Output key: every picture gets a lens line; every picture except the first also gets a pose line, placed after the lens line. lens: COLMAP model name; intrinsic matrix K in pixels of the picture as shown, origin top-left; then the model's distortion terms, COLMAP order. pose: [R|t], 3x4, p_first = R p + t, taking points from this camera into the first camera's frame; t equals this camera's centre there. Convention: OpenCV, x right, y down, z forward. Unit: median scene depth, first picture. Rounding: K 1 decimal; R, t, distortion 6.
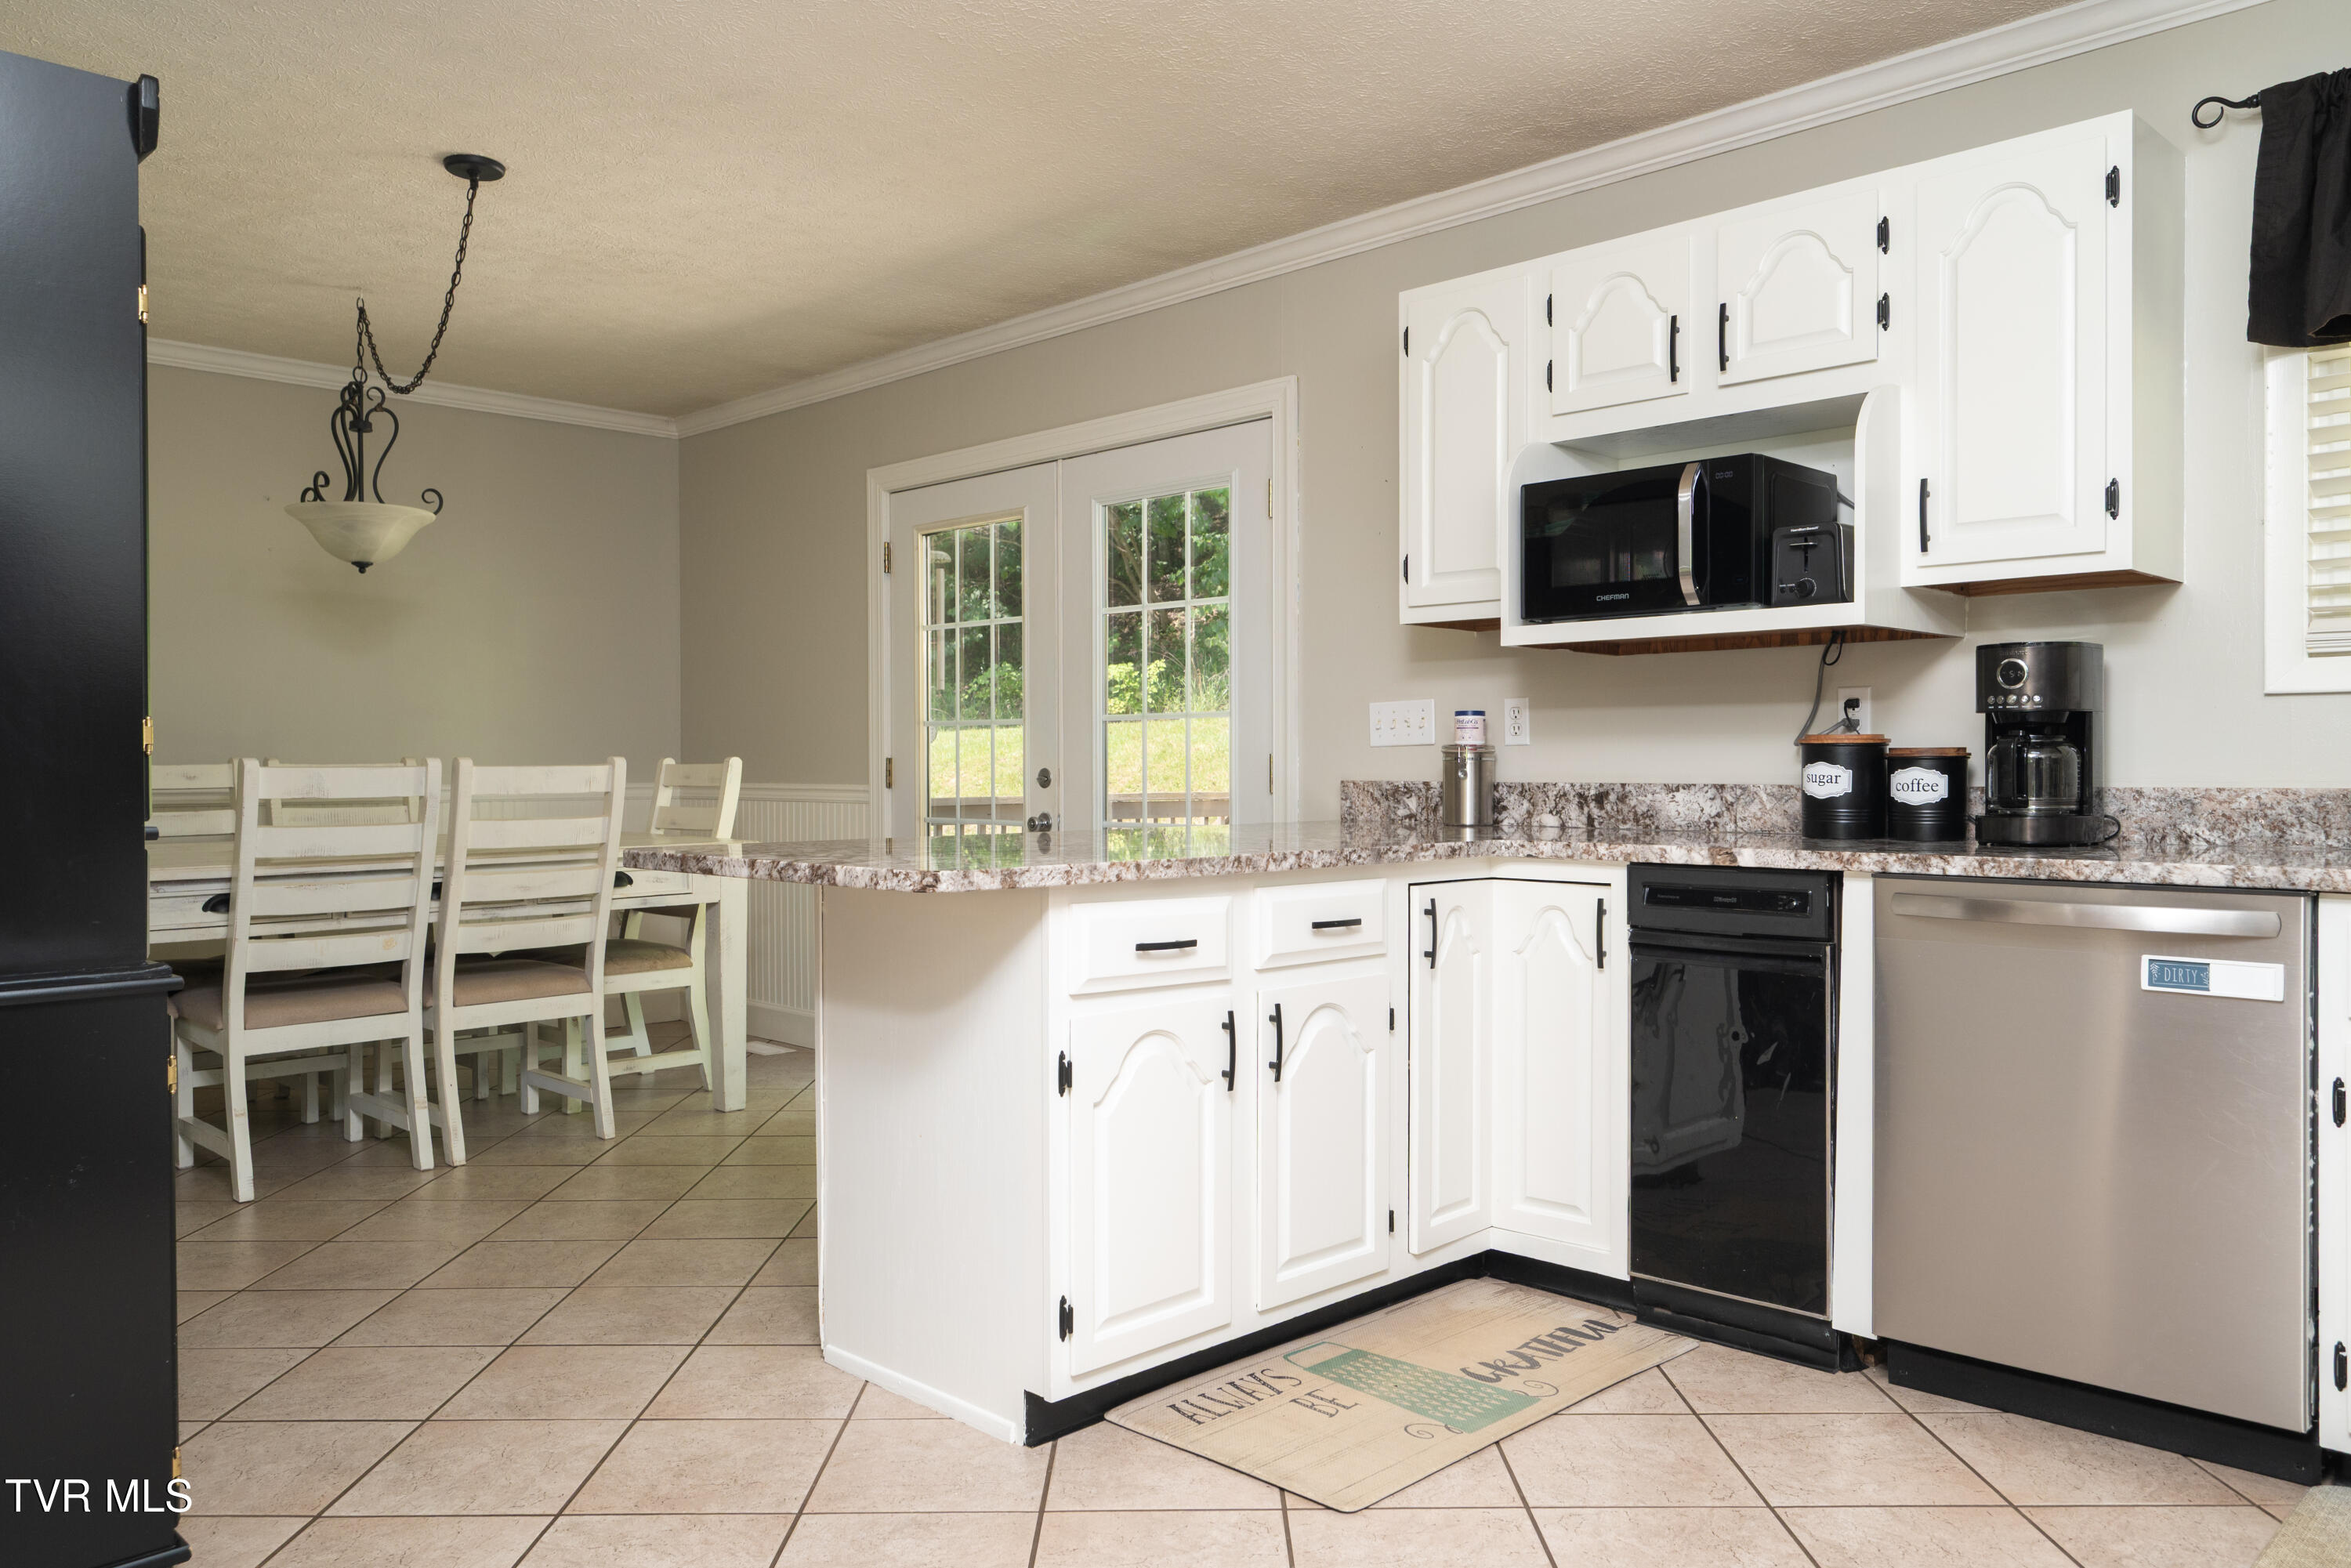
lens RADIAL K [[1712.5, 0, 1167.0], [0, 1712.5, 775.2], [0, 0, 1]] dist [-0.014412, 0.011482]
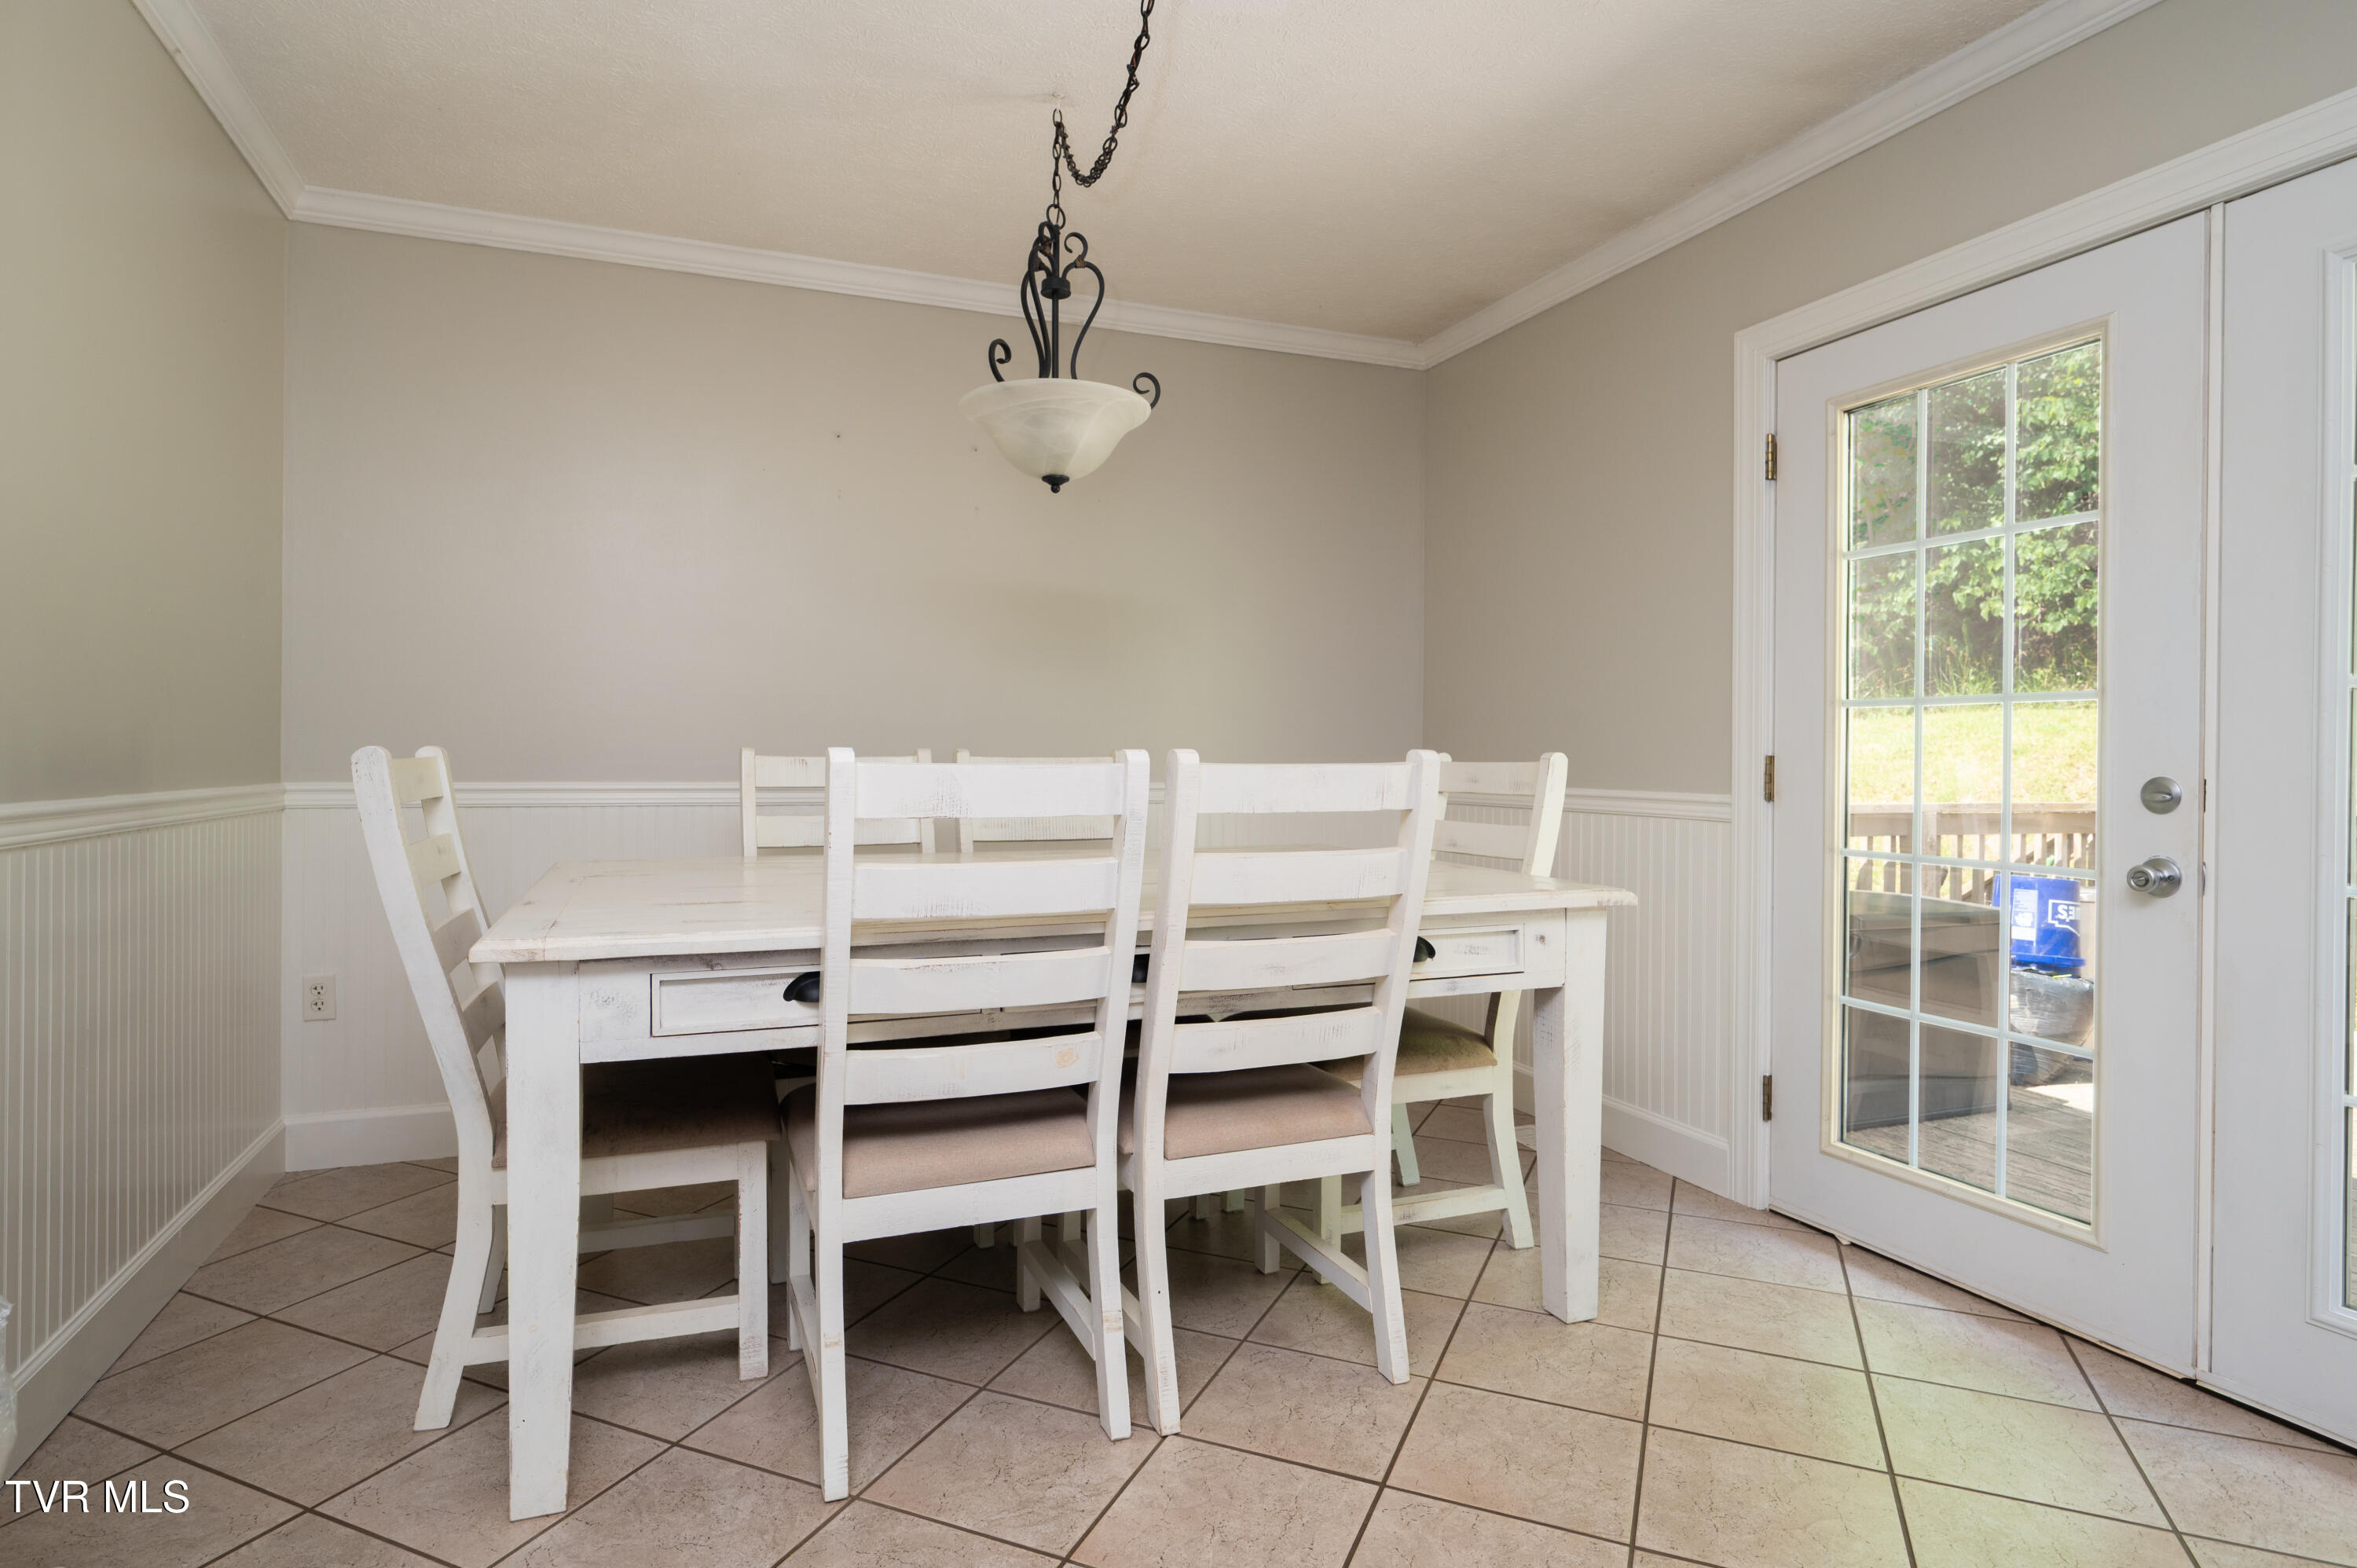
lens RADIAL K [[1266.0, 0, 1160.6], [0, 1266.0, 782.5], [0, 0, 1]] dist [-0.005979, 0.000487]
pose [[0.919426, 0.016704, -0.392909, -0.266708], [-0.013004, 0.999843, 0.012077, -0.003663], [0.393049, -0.005994, 0.919498, 0.641459]]
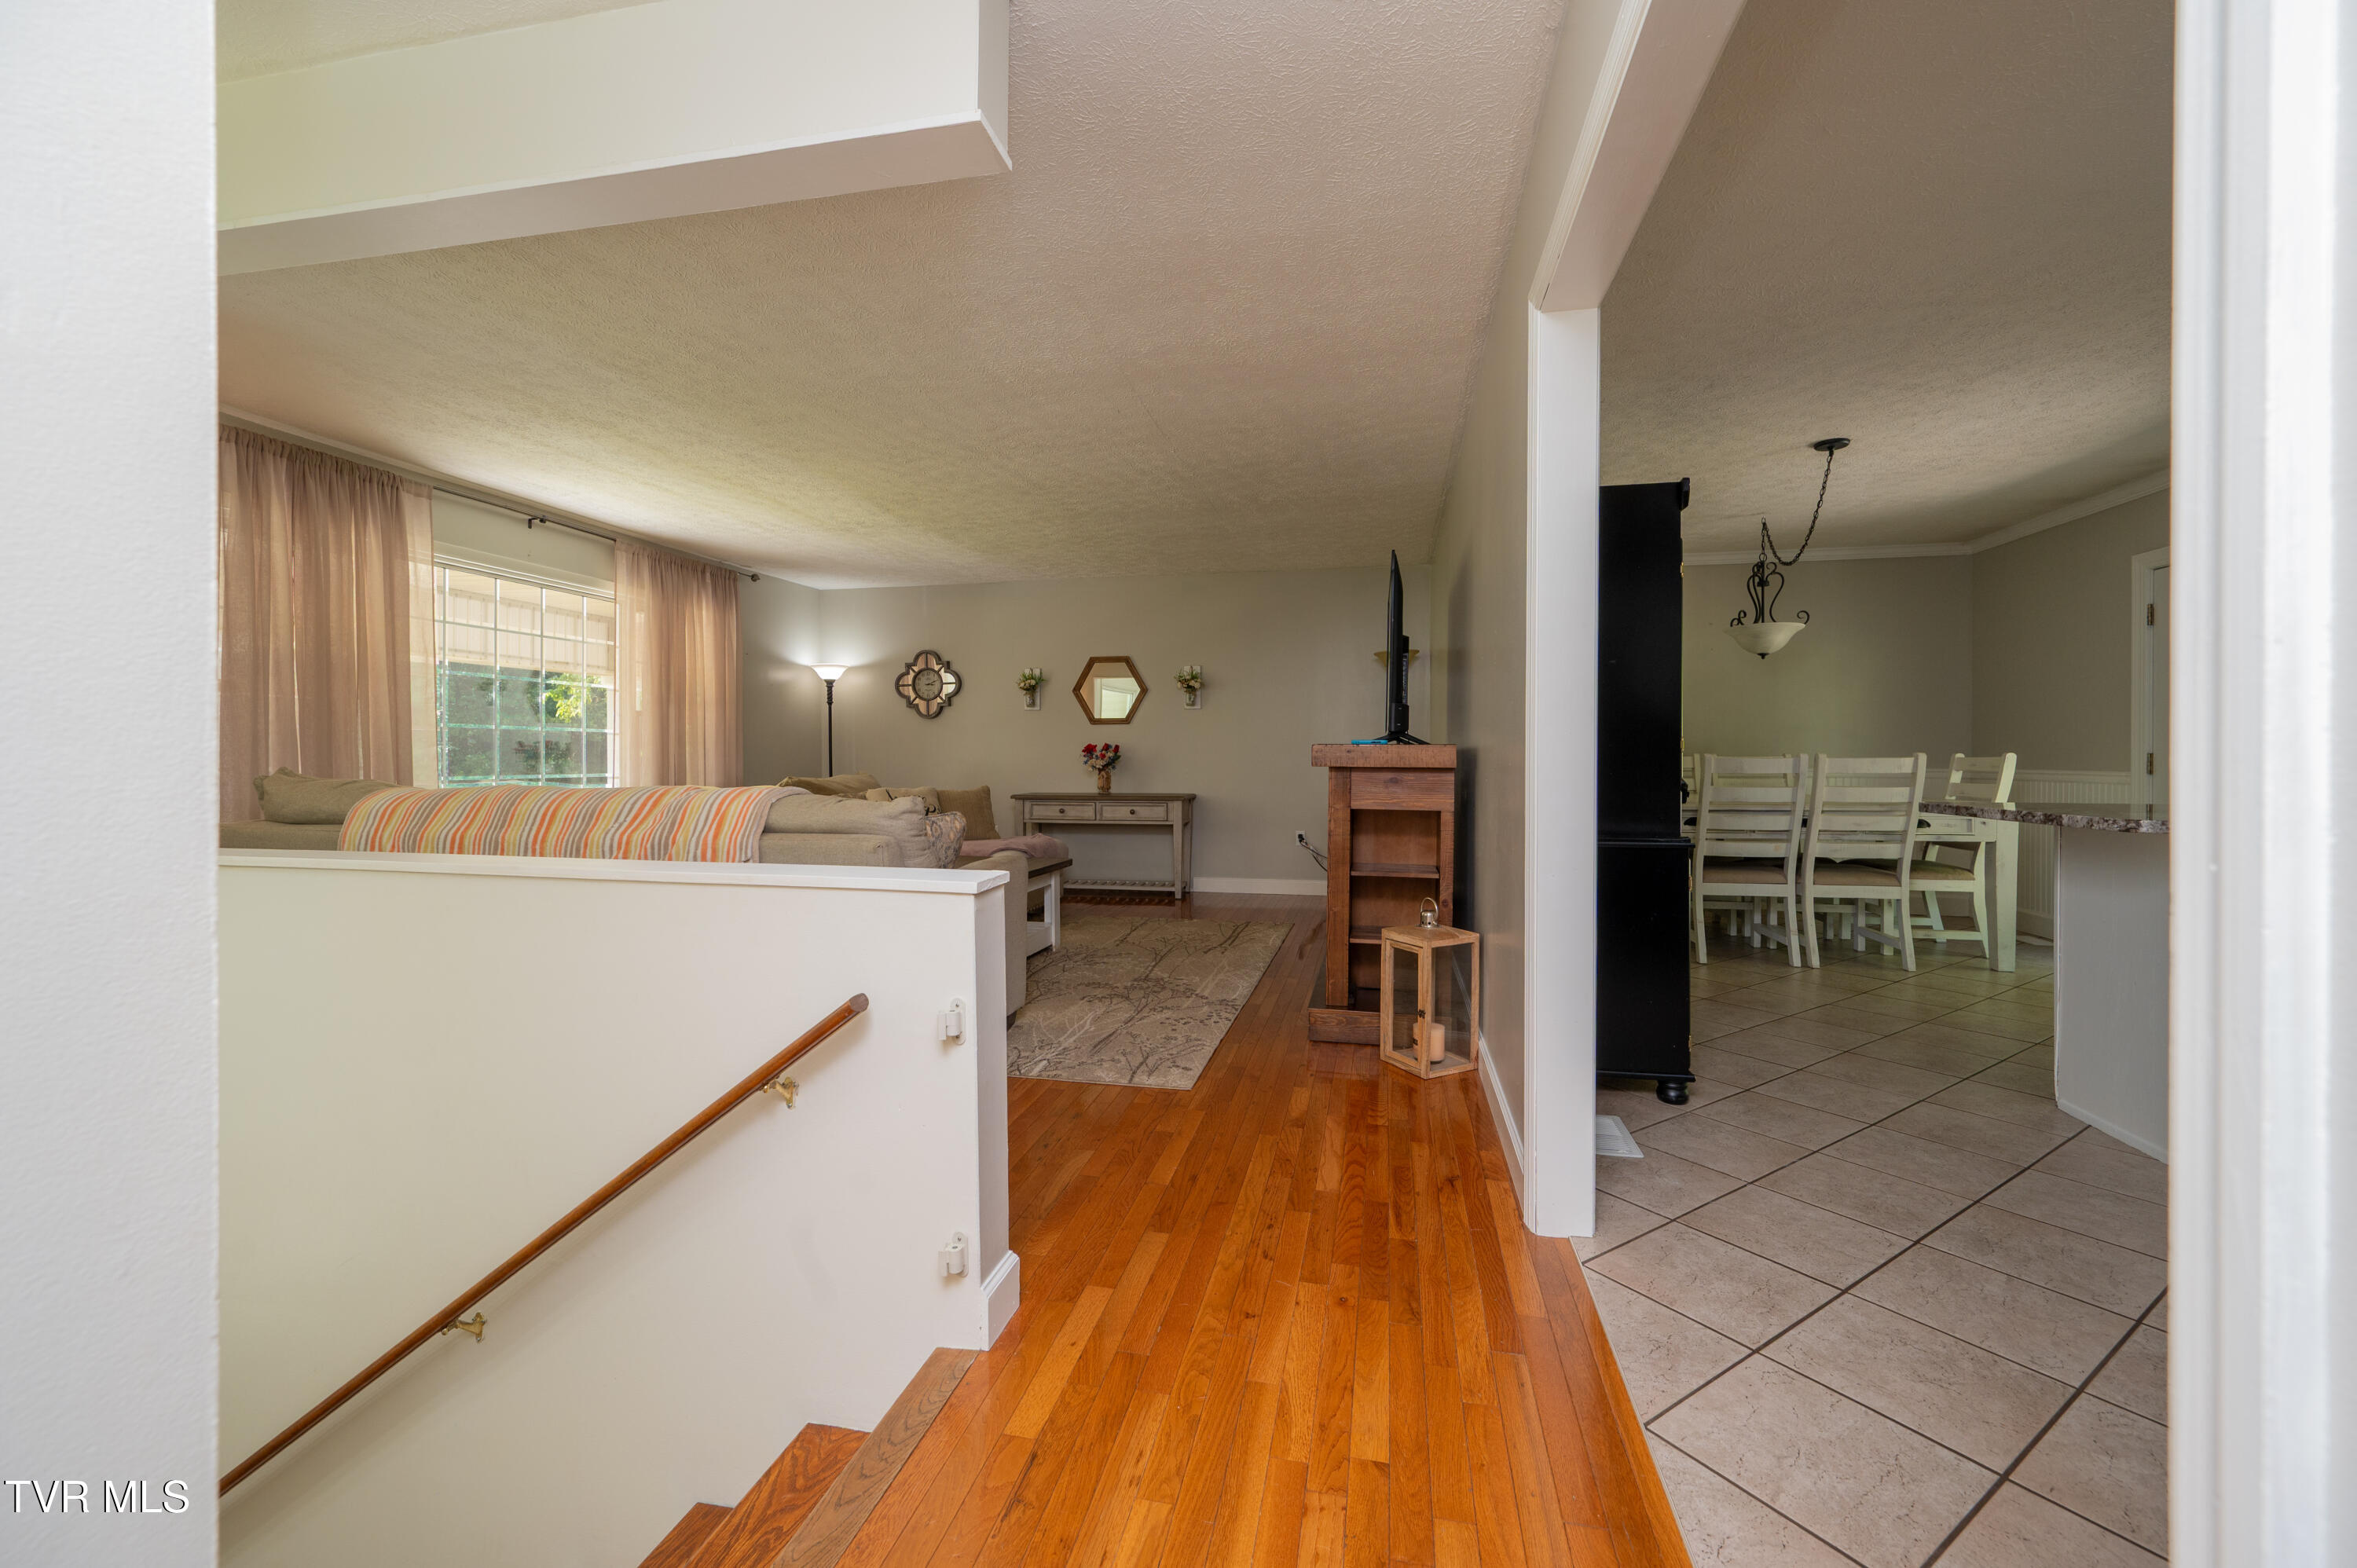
lens RADIAL K [[936.3, 0, 1191.6], [0, 936.3, 766.9], [0, 0, 1]] dist [0.007441, 0.000162]
pose [[0.559620, 0.009875, -0.828691, 0.065548], [-0.006966, 0.999950, 0.007212, 0.002032], [0.828720, 0.001737, 0.559661, -0.172541]]
